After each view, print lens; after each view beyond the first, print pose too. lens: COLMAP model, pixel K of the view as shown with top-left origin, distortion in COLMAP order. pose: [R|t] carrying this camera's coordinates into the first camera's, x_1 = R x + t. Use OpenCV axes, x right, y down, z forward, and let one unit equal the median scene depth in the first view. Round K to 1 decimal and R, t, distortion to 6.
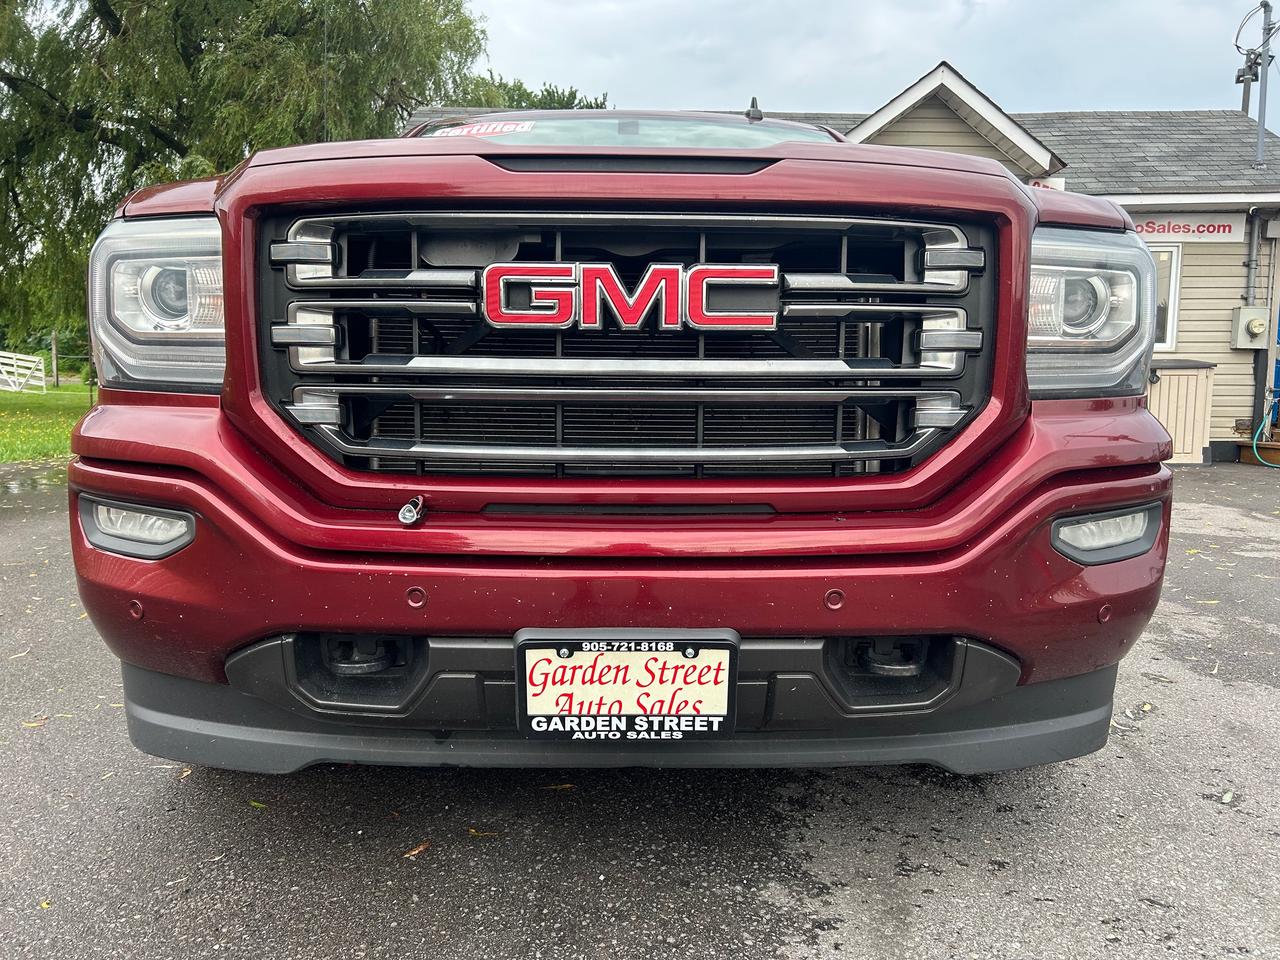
lens RADIAL K [[978.0, 0, 647.2], [0, 978.0, 484.6], [0, 0, 1]] dist [0.020405, 0.002369]
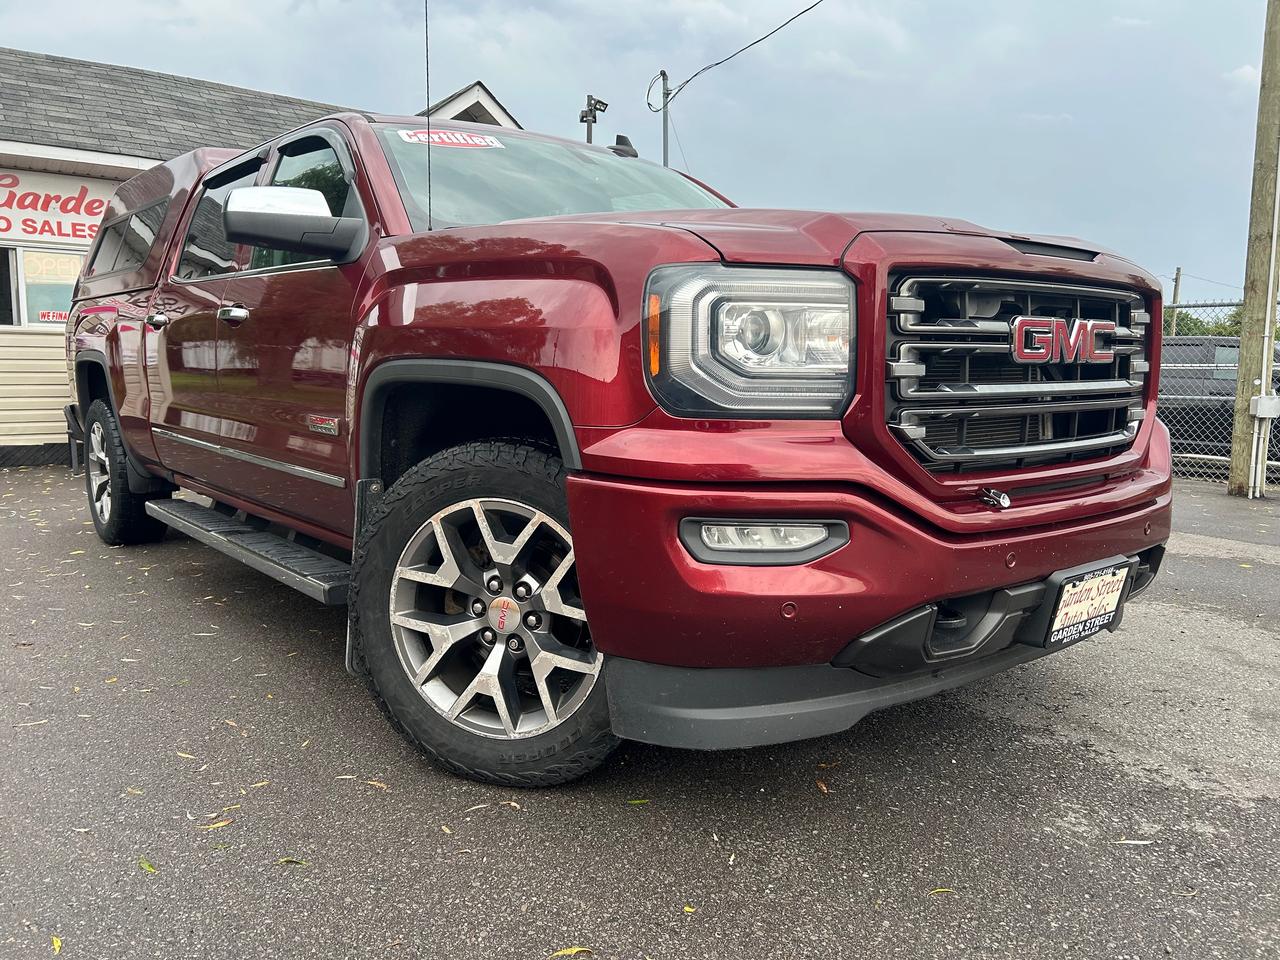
lens RADIAL K [[978.0, 0, 647.2], [0, 978.0, 484.6], [0, 0, 1]] dist [0.020405, 0.002369]
pose [[0.788949, -0.083343, 0.608780, -1.391302], [0.076369, 0.996377, 0.037436, -0.077123], [-0.609695, 0.016957, 0.792455, 0.205919]]
